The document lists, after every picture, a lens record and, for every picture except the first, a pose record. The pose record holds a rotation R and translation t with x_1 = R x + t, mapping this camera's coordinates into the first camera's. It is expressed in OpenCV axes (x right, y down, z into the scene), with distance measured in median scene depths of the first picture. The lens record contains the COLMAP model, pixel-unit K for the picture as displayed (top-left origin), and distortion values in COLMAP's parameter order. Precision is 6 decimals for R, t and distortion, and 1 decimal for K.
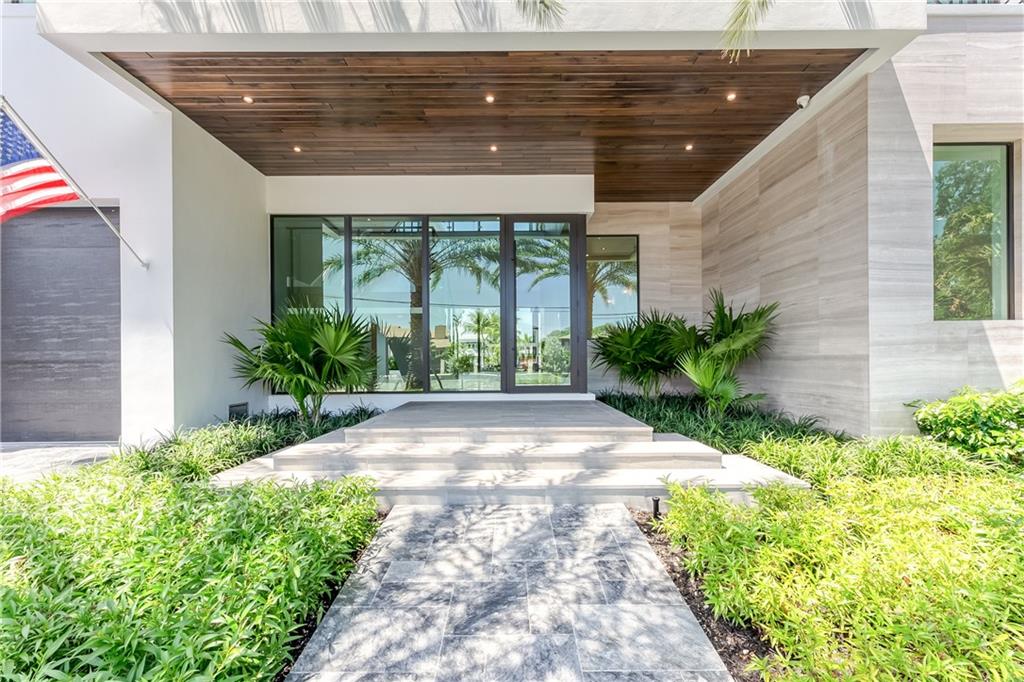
lens RADIAL K [[442.4, 0, 512.0], [0, 442.4, 341.0], [0, 0, 1]] dist [0.000487, 0.000022]
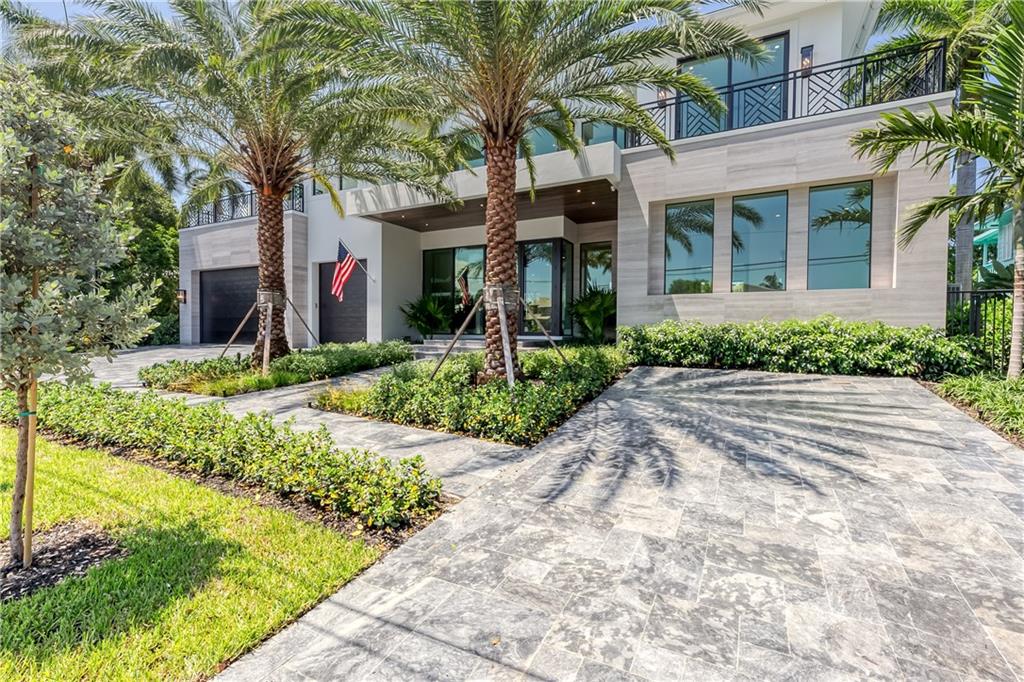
lens RADIAL K [[430.3, 0, 507.4], [0, 430.3, 331.8], [0, 0, 1]] dist [0.001394, 0.000042]
pose [[0.891719, 0.016523, -0.452287, 0.867357], [0.000399, 0.999304, 0.037293, 0.034361], [0.452589, -0.033435, 0.891092, -0.777134]]
